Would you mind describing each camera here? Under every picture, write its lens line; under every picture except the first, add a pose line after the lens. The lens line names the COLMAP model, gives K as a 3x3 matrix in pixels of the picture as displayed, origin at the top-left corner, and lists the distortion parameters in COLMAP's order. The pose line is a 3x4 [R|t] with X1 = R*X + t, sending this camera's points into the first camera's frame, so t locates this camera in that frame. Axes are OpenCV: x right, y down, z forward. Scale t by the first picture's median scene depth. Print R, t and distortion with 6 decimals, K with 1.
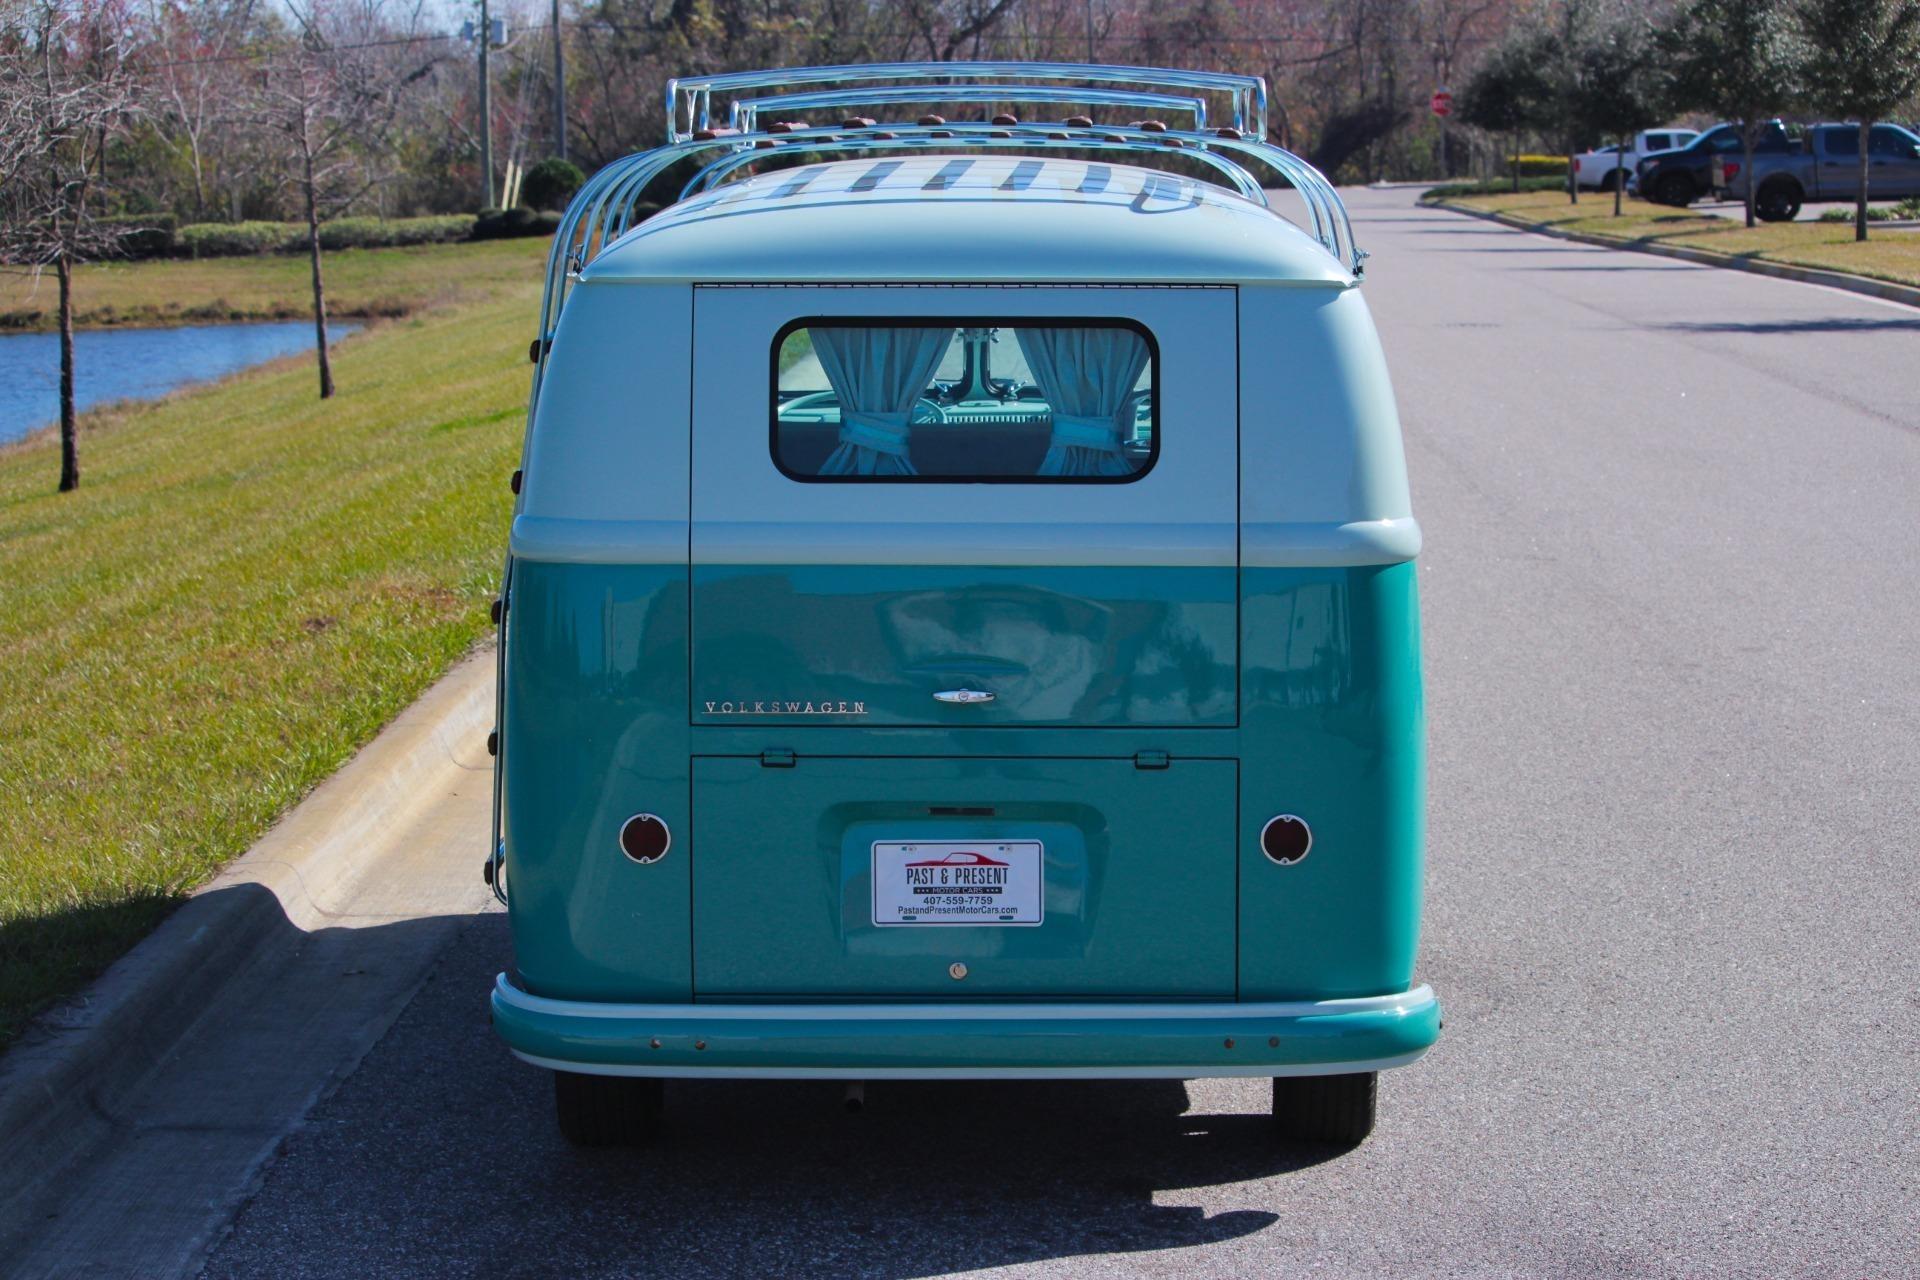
lens RADIAL K [[5003.1, 0, 959.0], [0, 5003.1, 648.7], [0, 0, 1]] dist [-0.397041, -0.421001]
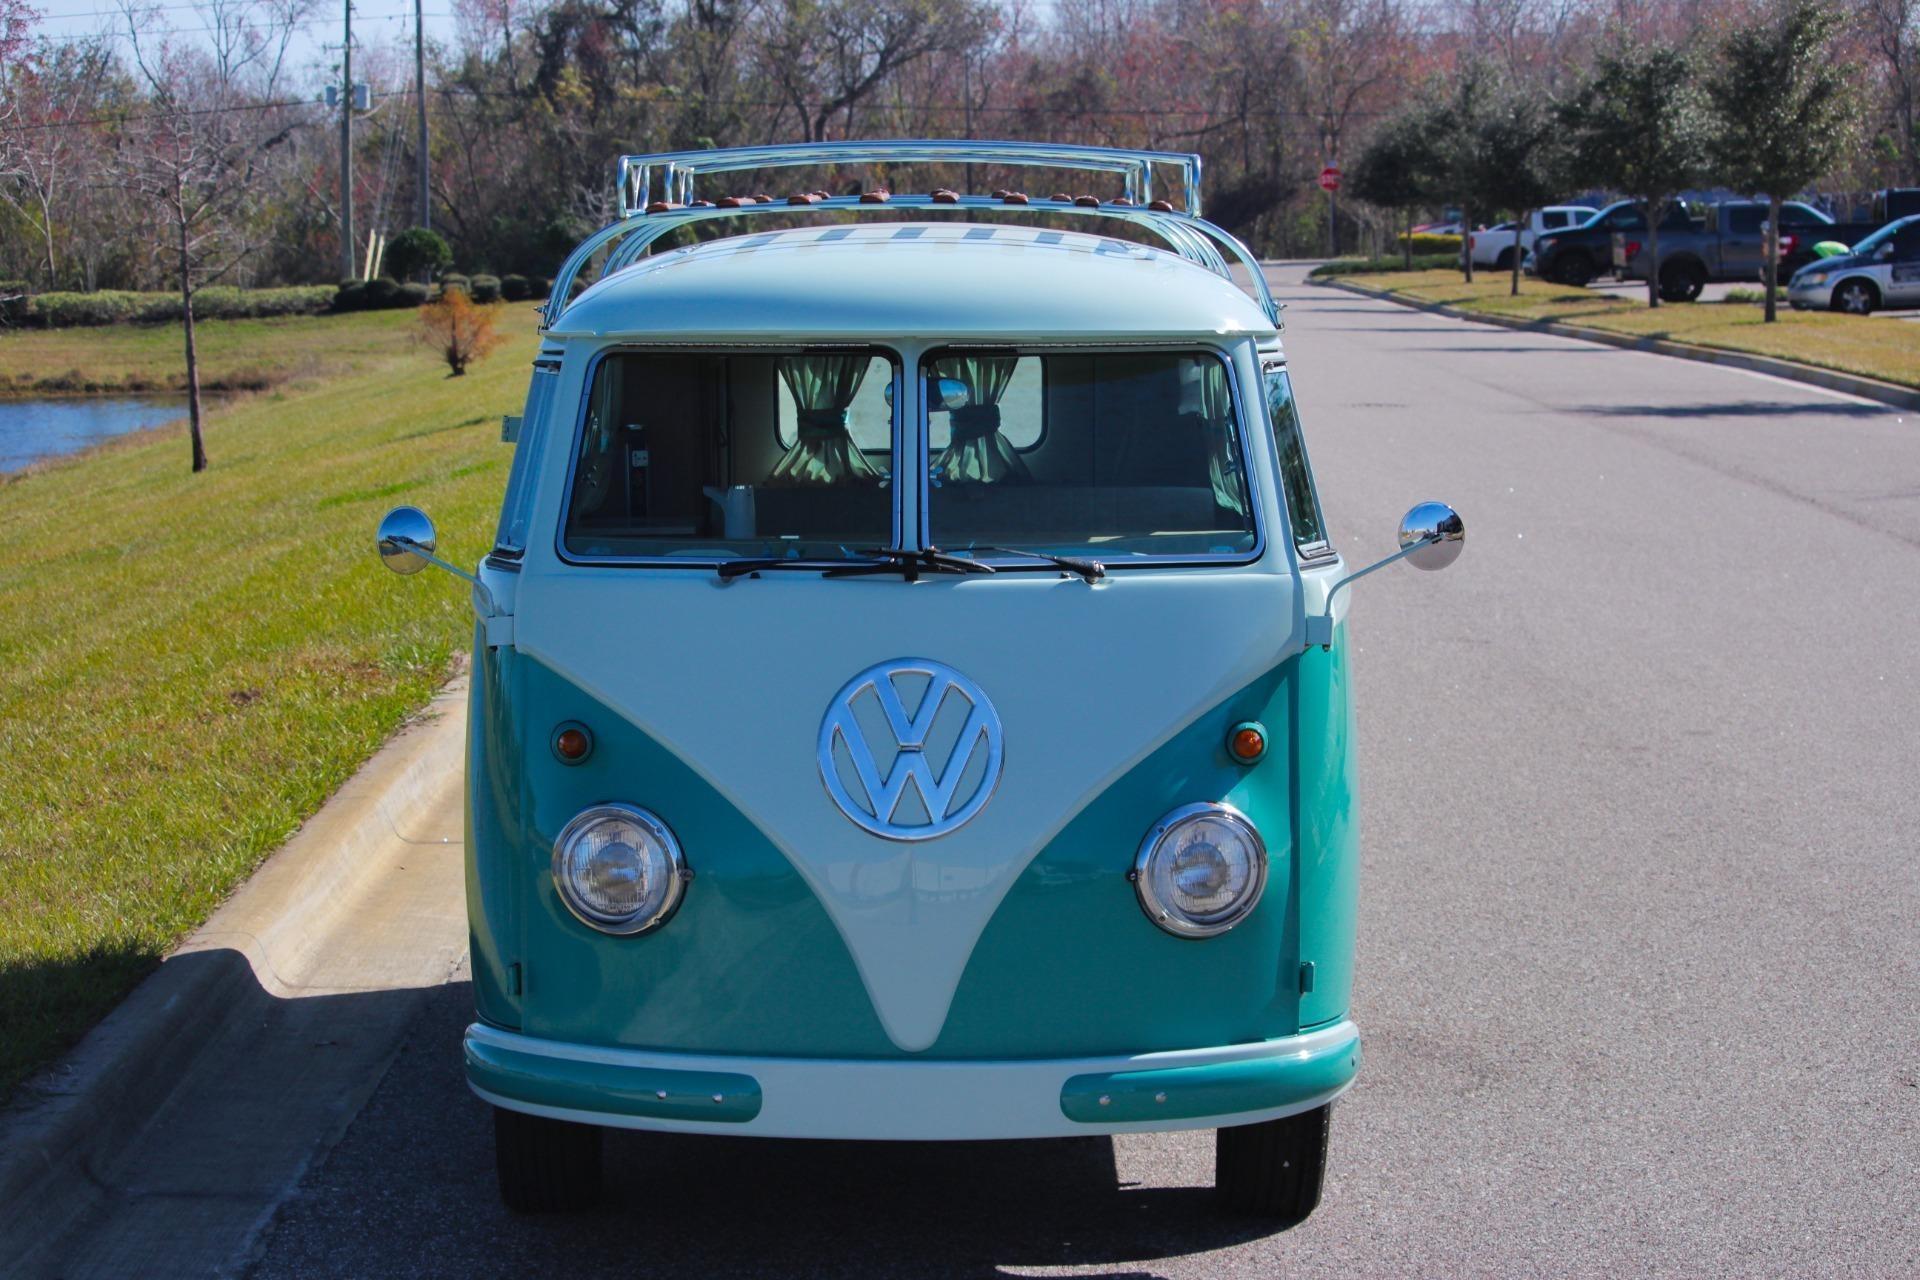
lens RADIAL K [[5158.6, 0, 965.1], [0, 5158.6, 700.5], [0, 0, 1]] dist [-0.396021, -0.486092]
pose [[0.999564, 0.007268, 0.028626, -0.005911], [-0.007059, 0.999948, -0.007389, 0.000870], [-0.028678, 0.007184, 0.999563, -0.005677]]
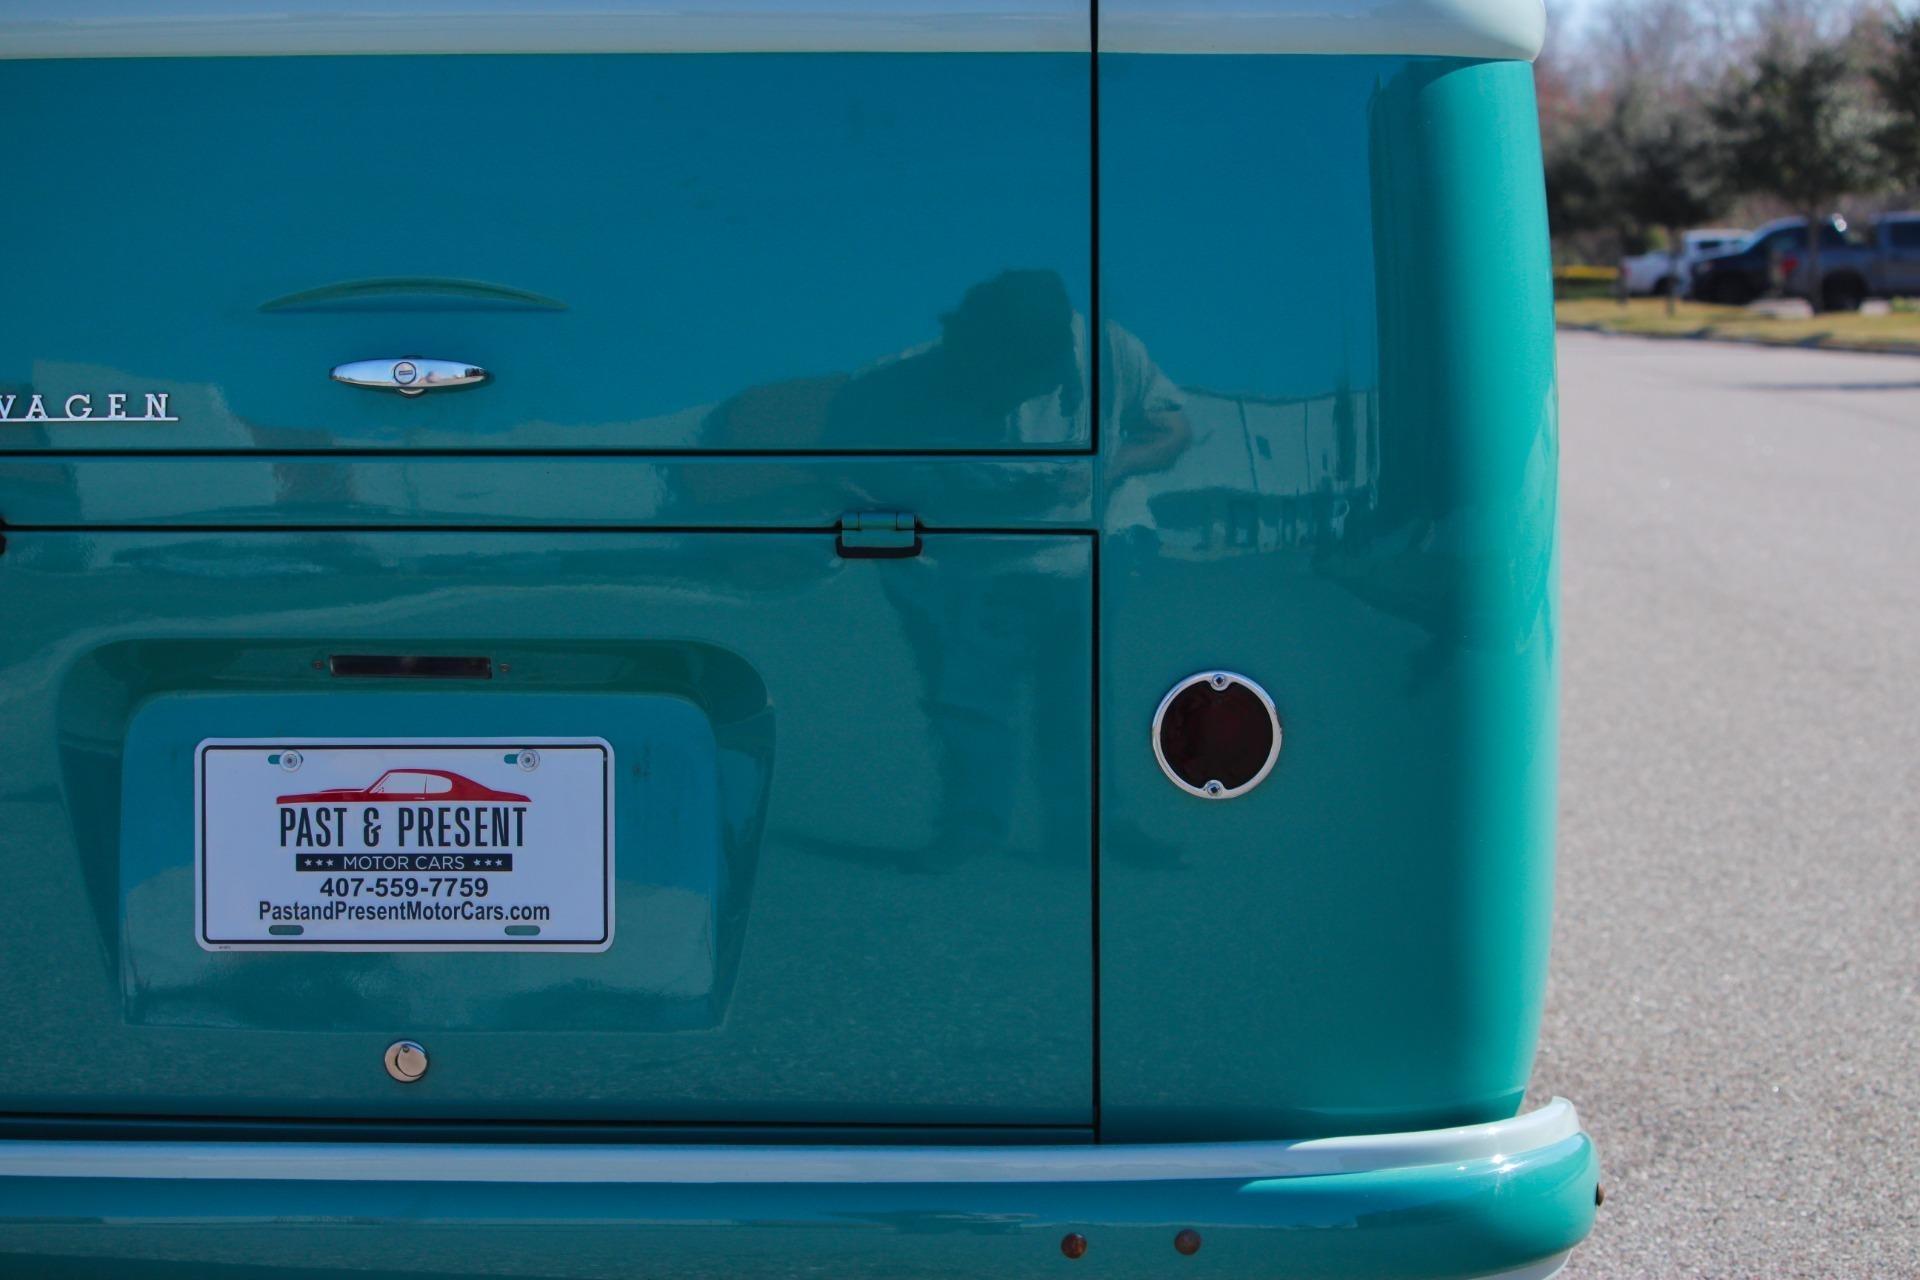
lens RADIAL K [[4946.2, 0, 1029.6], [0, 4946.2, 615.4], [0, 0, 1]] dist [-0.415797, -0.115625]
pose [[0.999986, -0.000923, 0.005242, 0.009030], [0.001115, 0.999322, -0.036799, 0.008041], [-0.005204, 0.036804, 0.999309, 0.112506]]
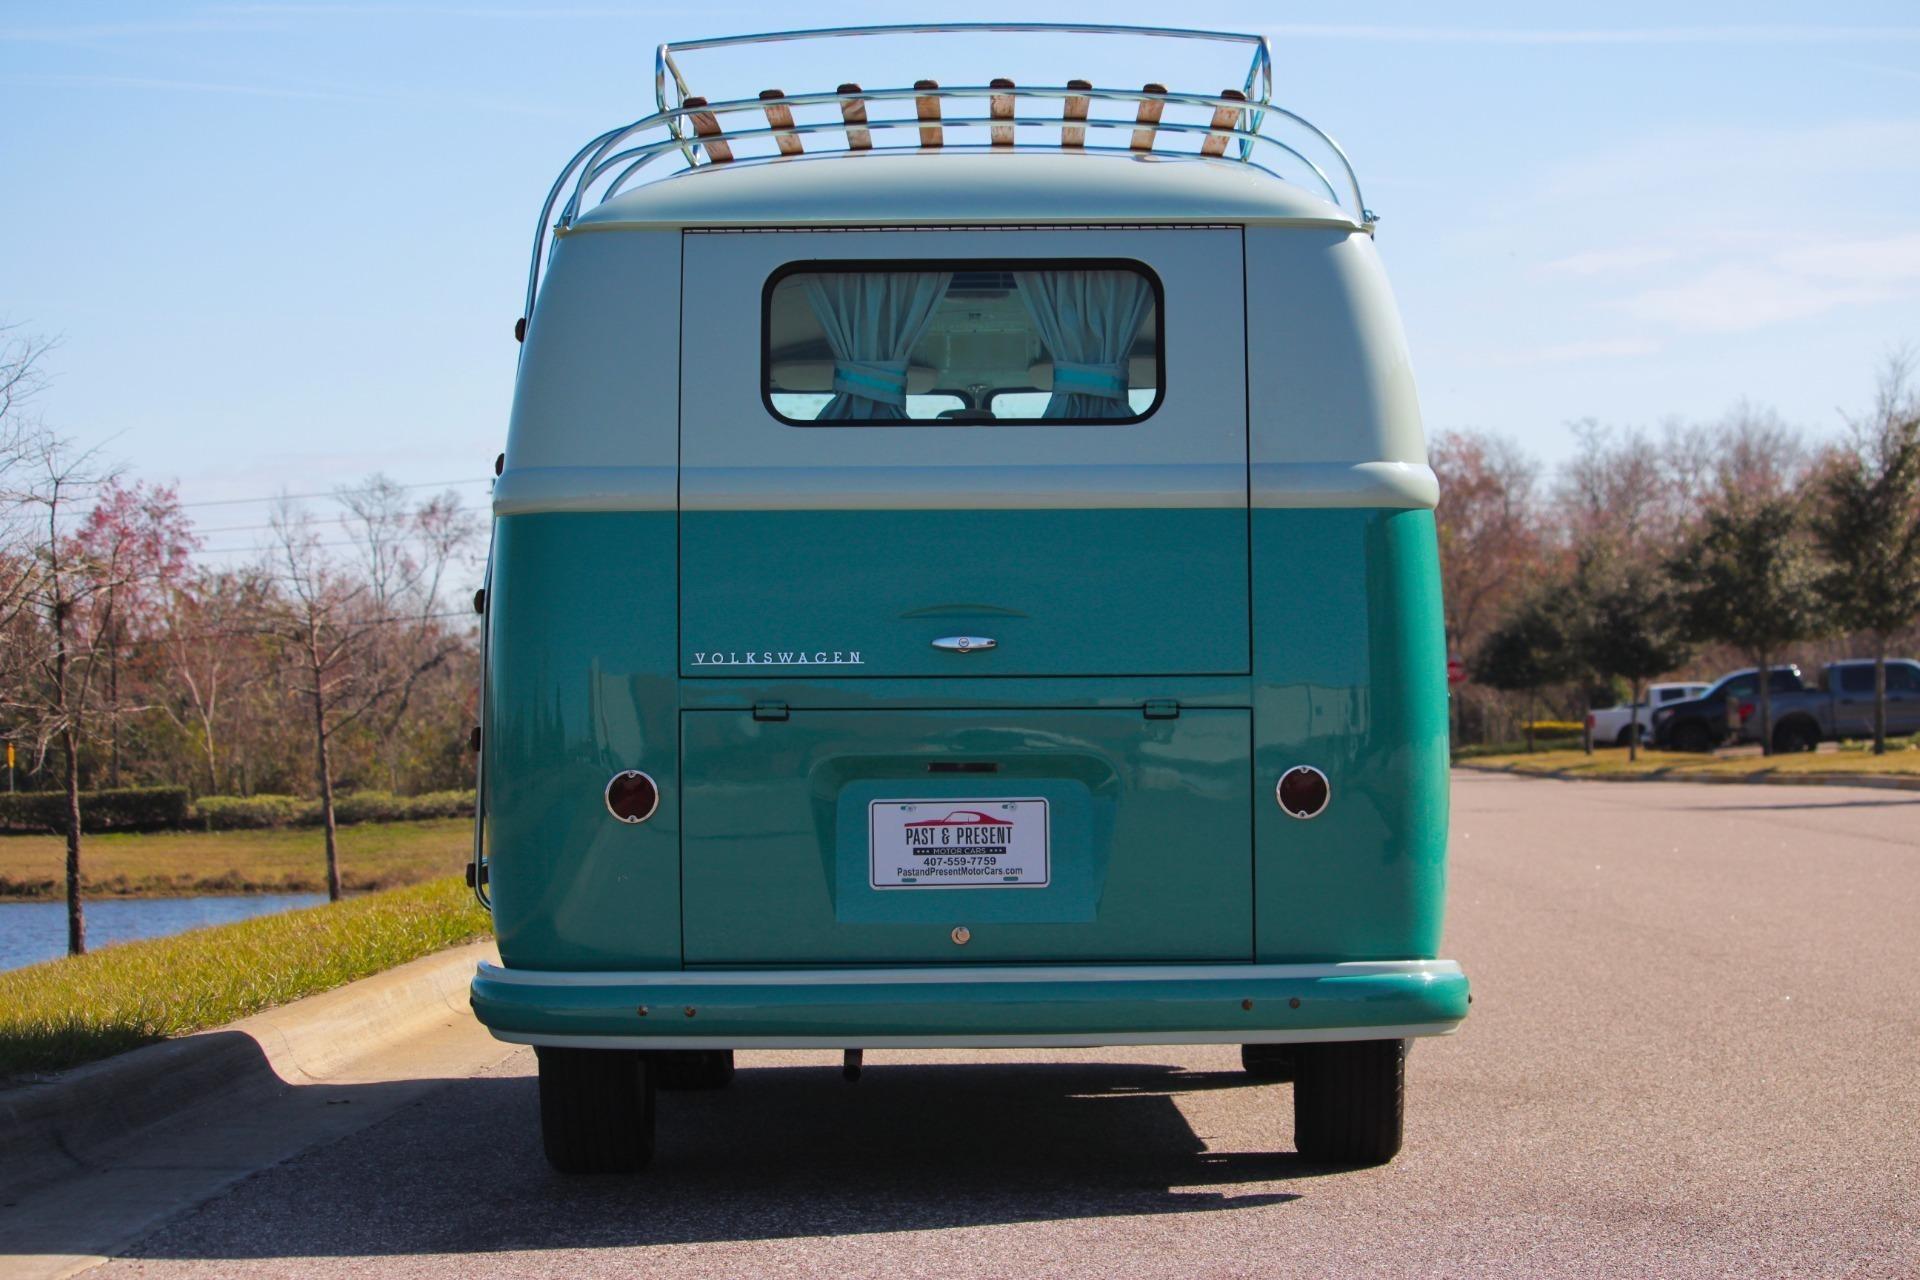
lens RADIAL K [[5003.7, 0, 1123.1], [0, 5003.7, 572.5], [0, 0, 1]] dist [-0.397013, -0.454363]
pose [[0.999505, -0.008282, 0.030351, 0.000458], [0.012439, 0.990154, -0.139427, 0.024096], [-0.028897, 0.139735, 0.989767, 0.009170]]
